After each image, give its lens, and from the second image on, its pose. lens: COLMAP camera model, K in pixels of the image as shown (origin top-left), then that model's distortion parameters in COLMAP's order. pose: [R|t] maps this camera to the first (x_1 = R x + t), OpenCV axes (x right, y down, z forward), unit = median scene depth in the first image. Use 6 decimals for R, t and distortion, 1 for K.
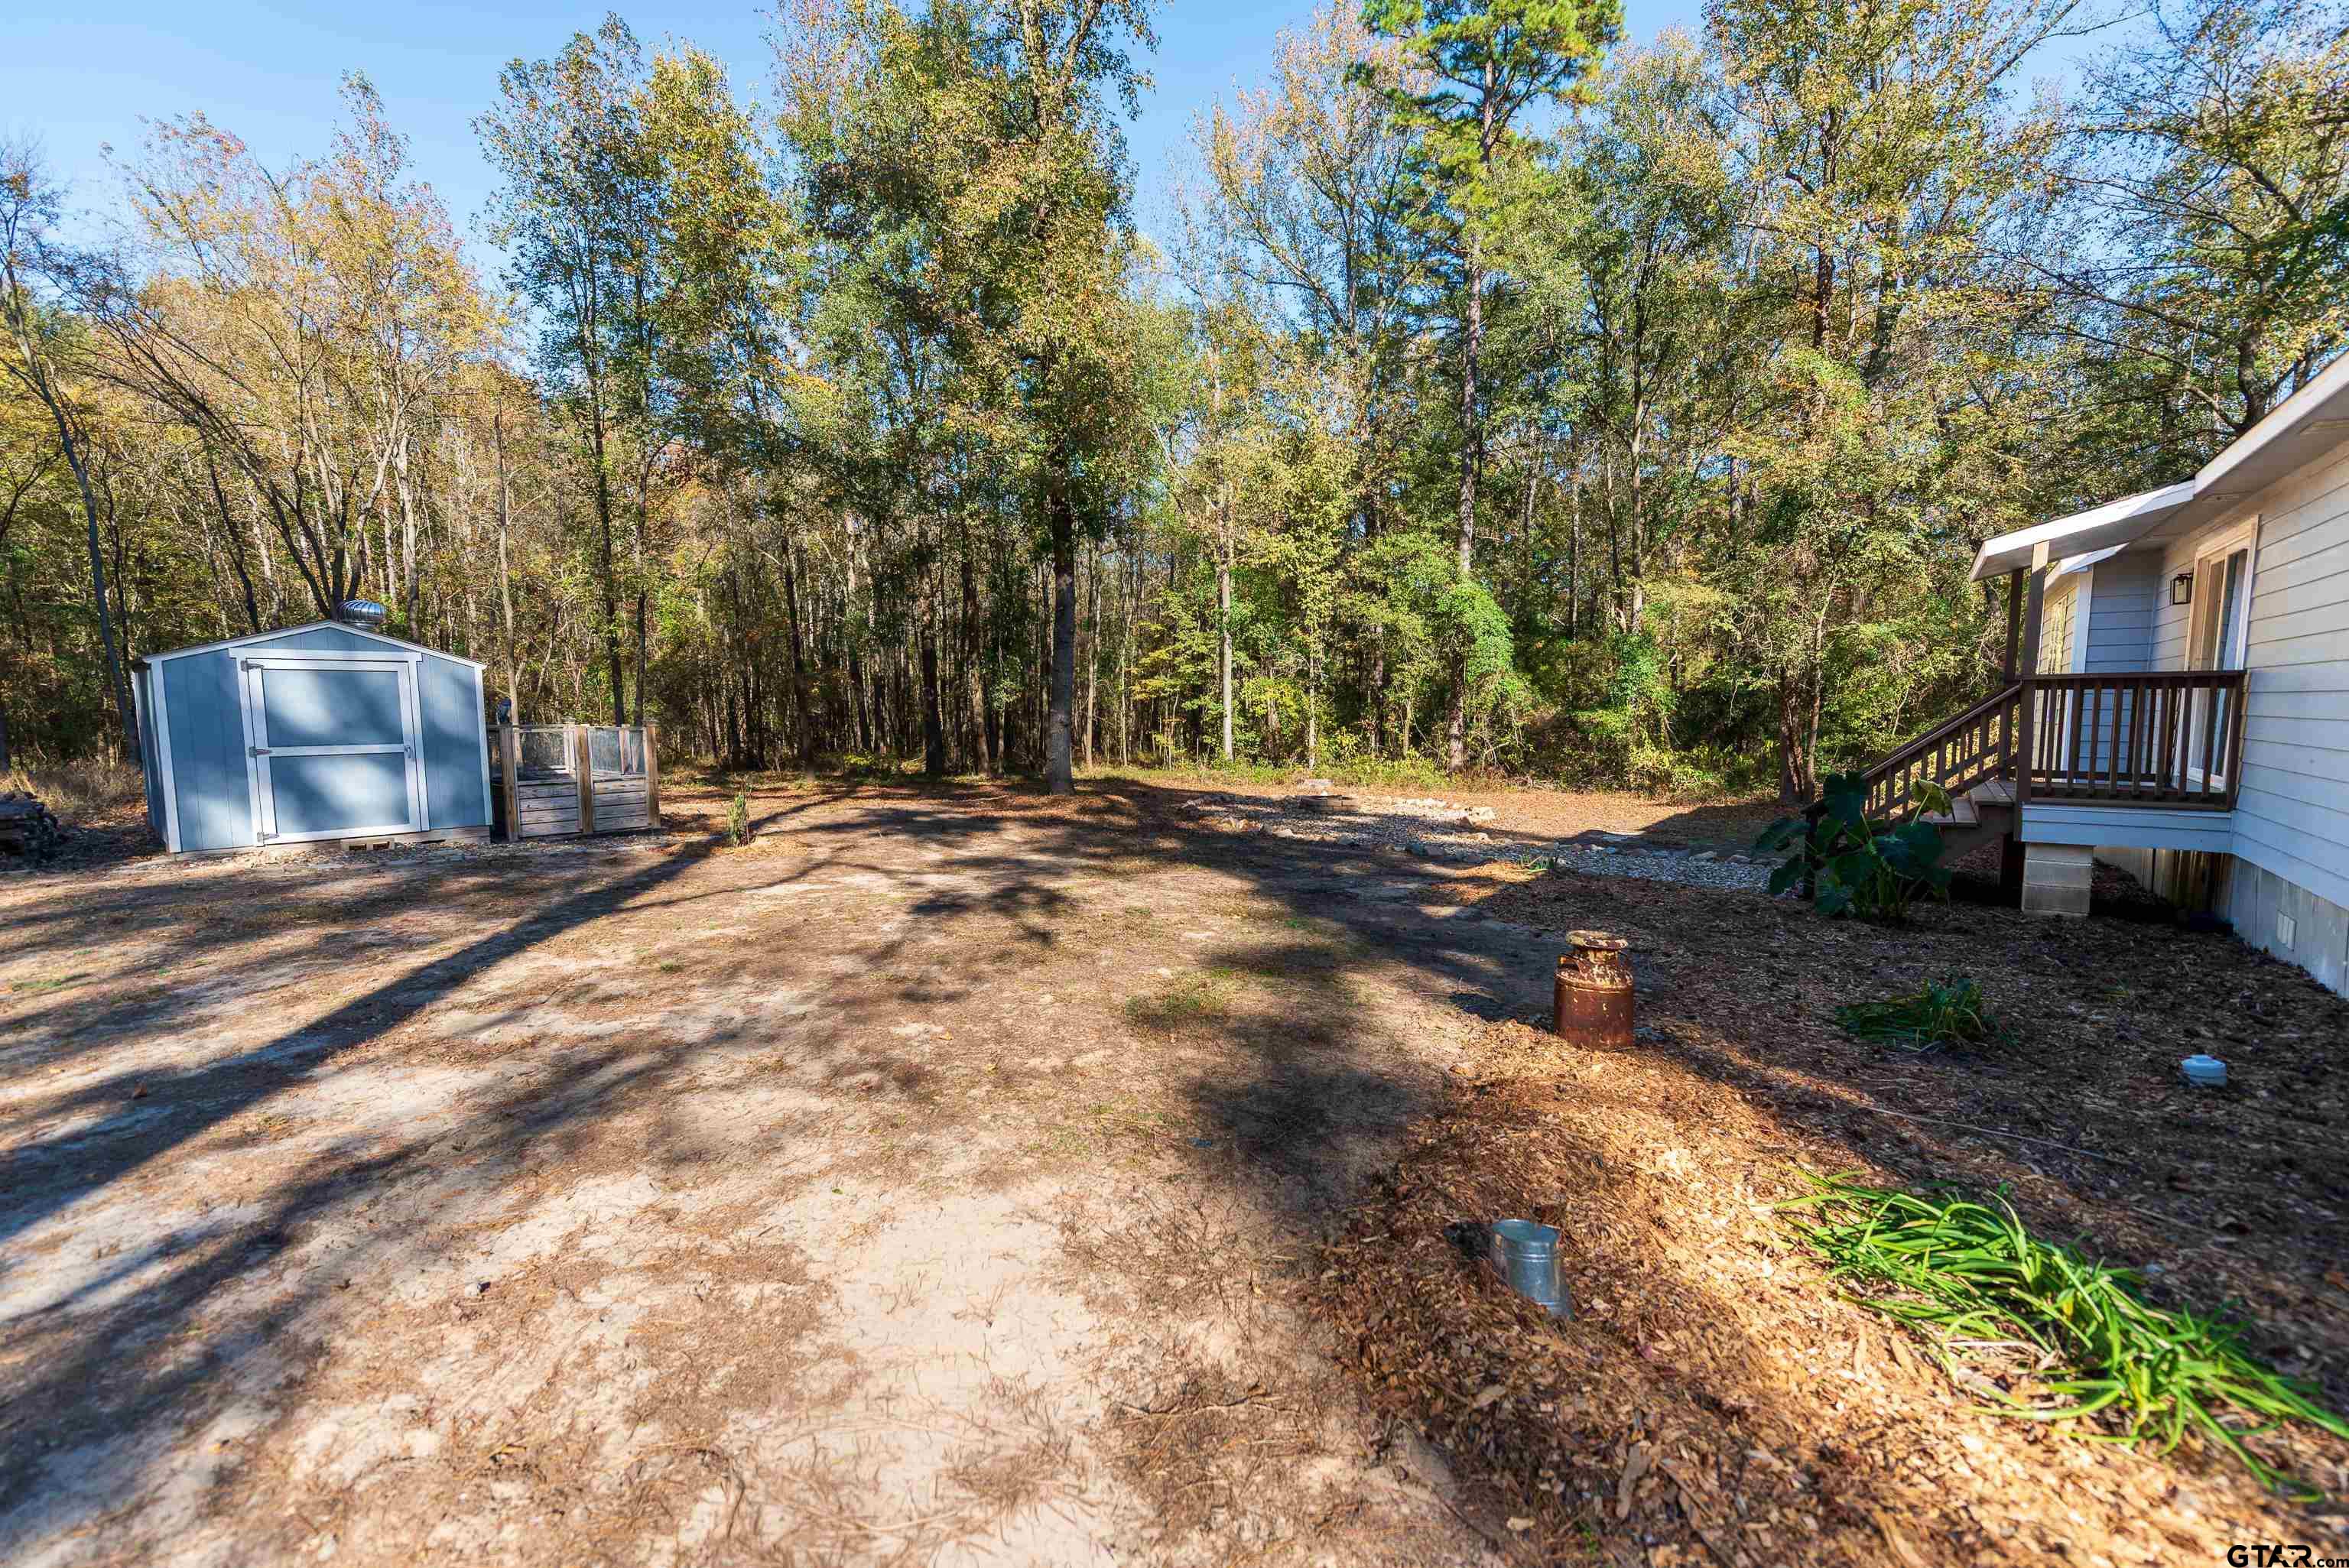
lens RADIAL K [[919.4, 0, 1170.6], [0, 919.4, 785.7], [0, 0, 1]] dist [0.010626, -0.000578]
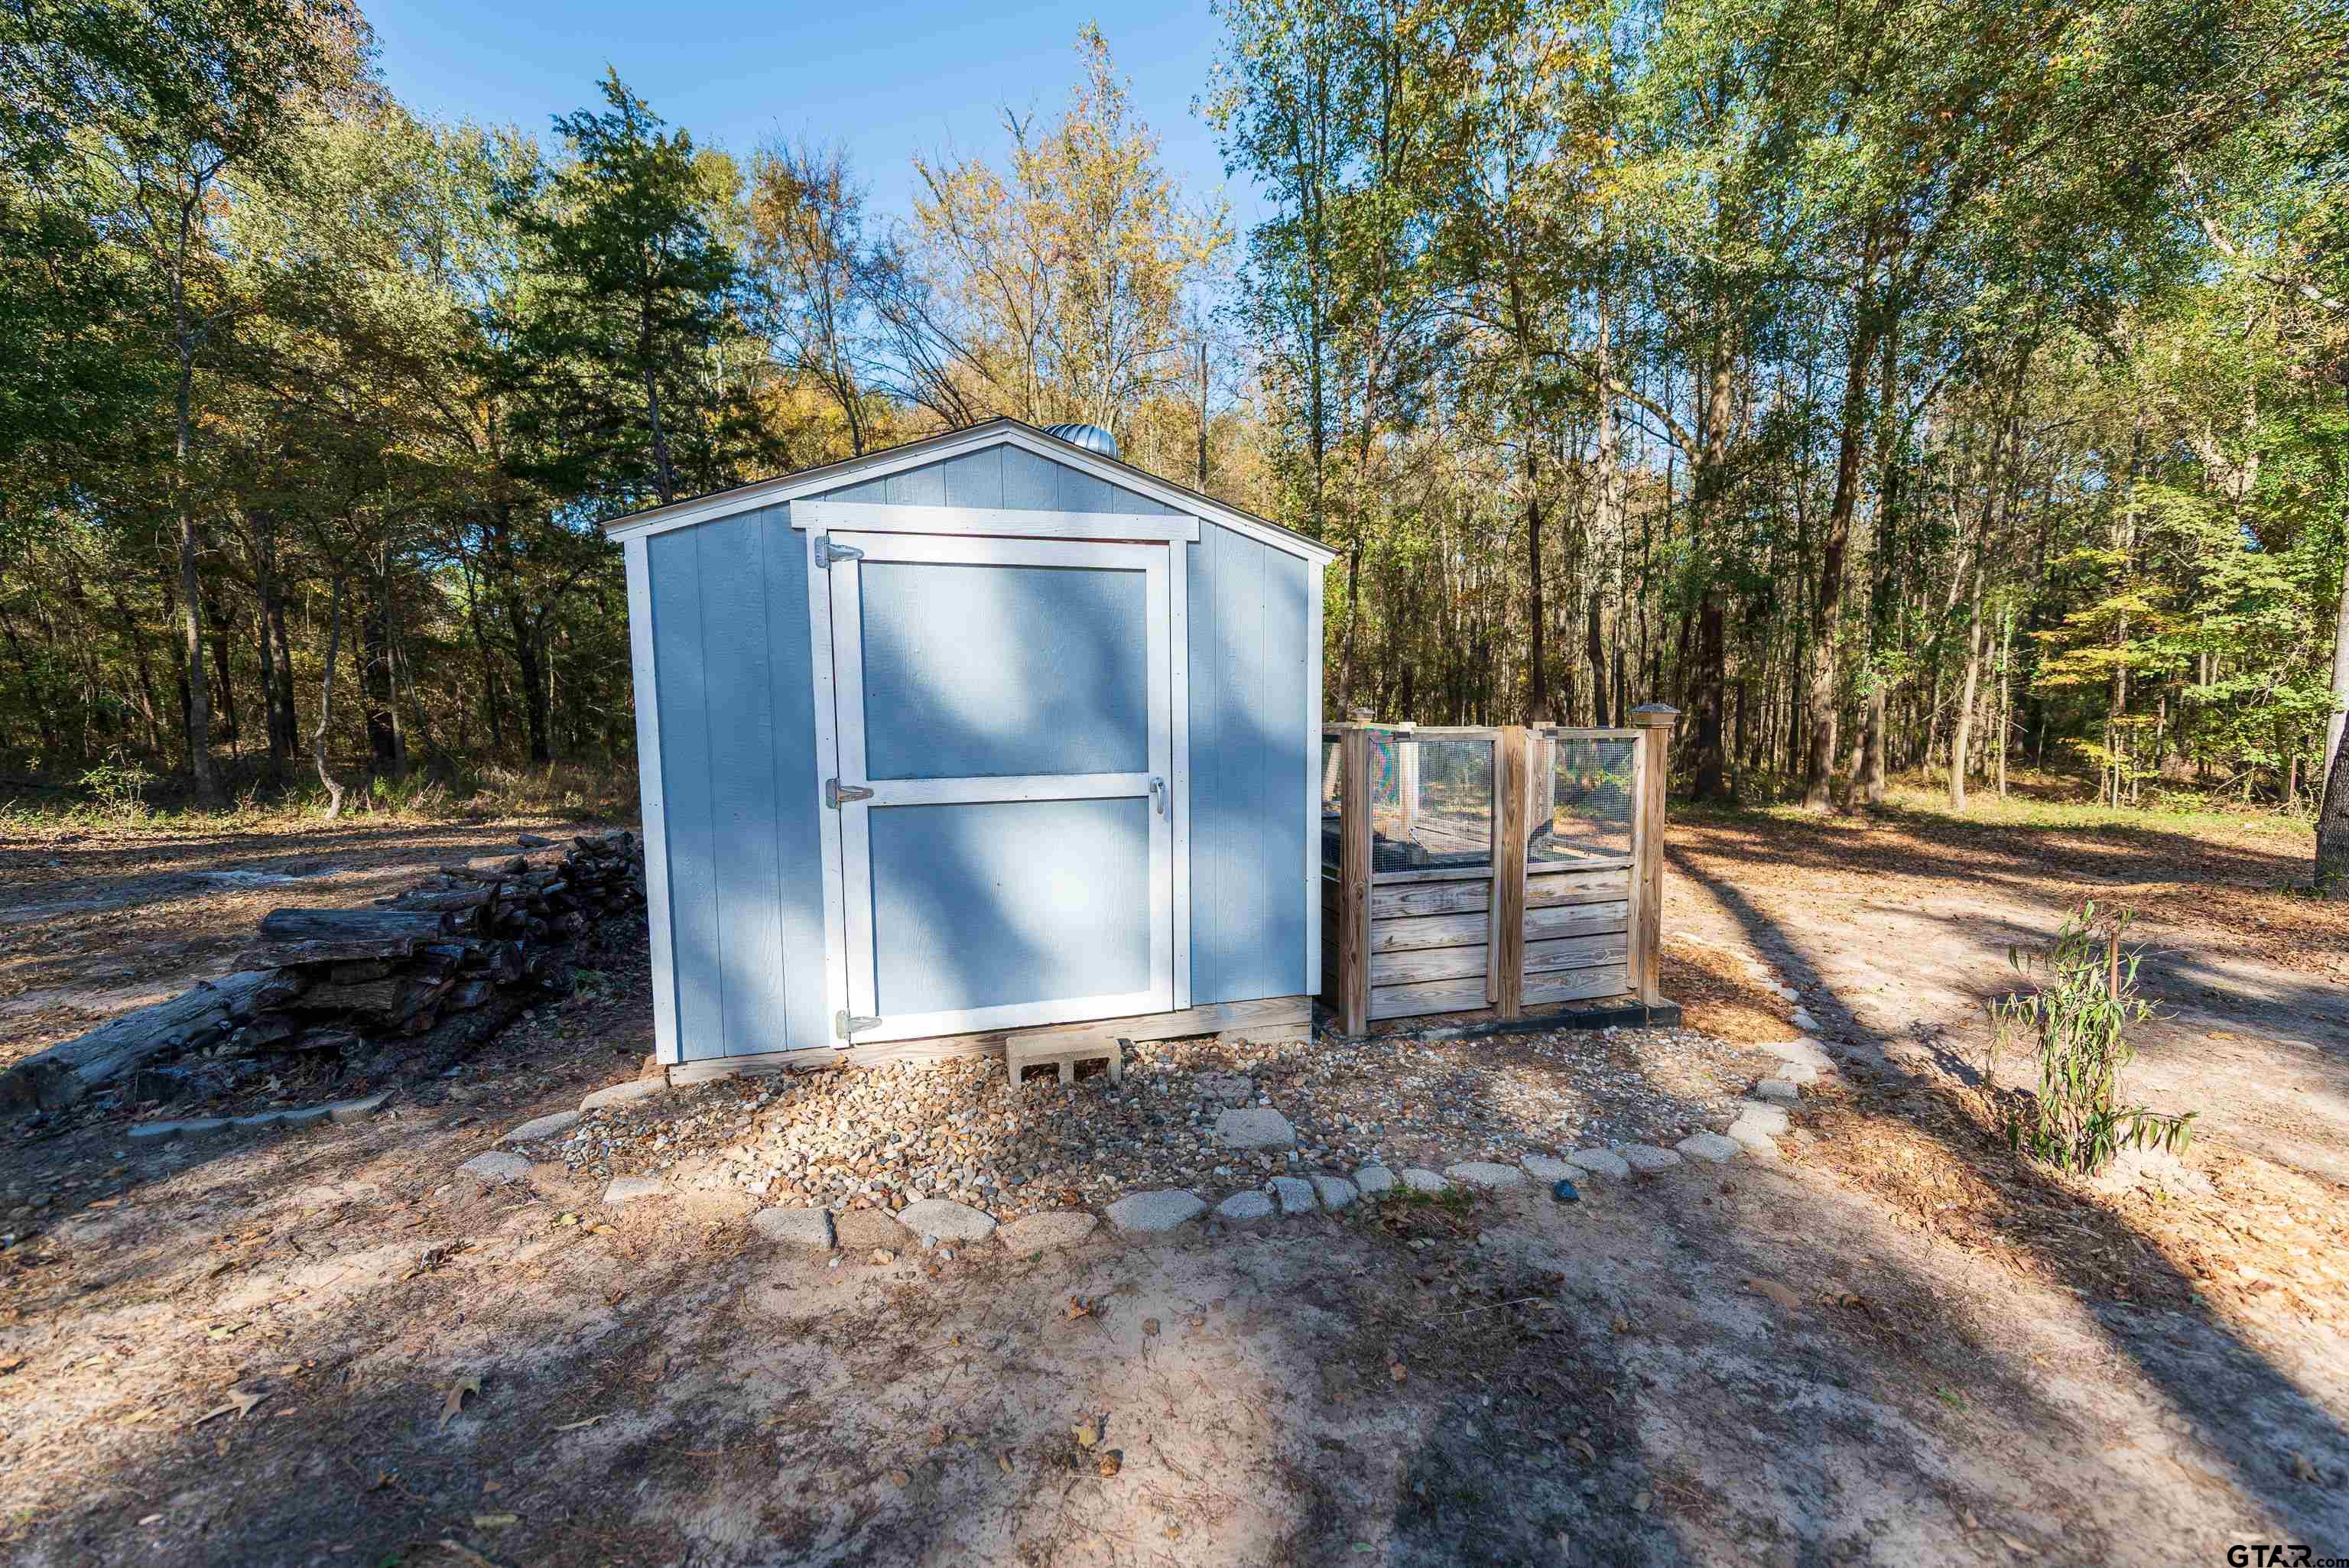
lens RADIAL K [[919.4, 0, 1170.6], [0, 919.4, 785.7], [0, 0, 1]] dist [0.010626, -0.000578]
pose [[0.824481, 0.044049, -0.564173, -0.638310], [-0.044049, 0.998937, 0.013621, -0.046657], [0.564173, 0.013621, 0.825545, 0.729537]]
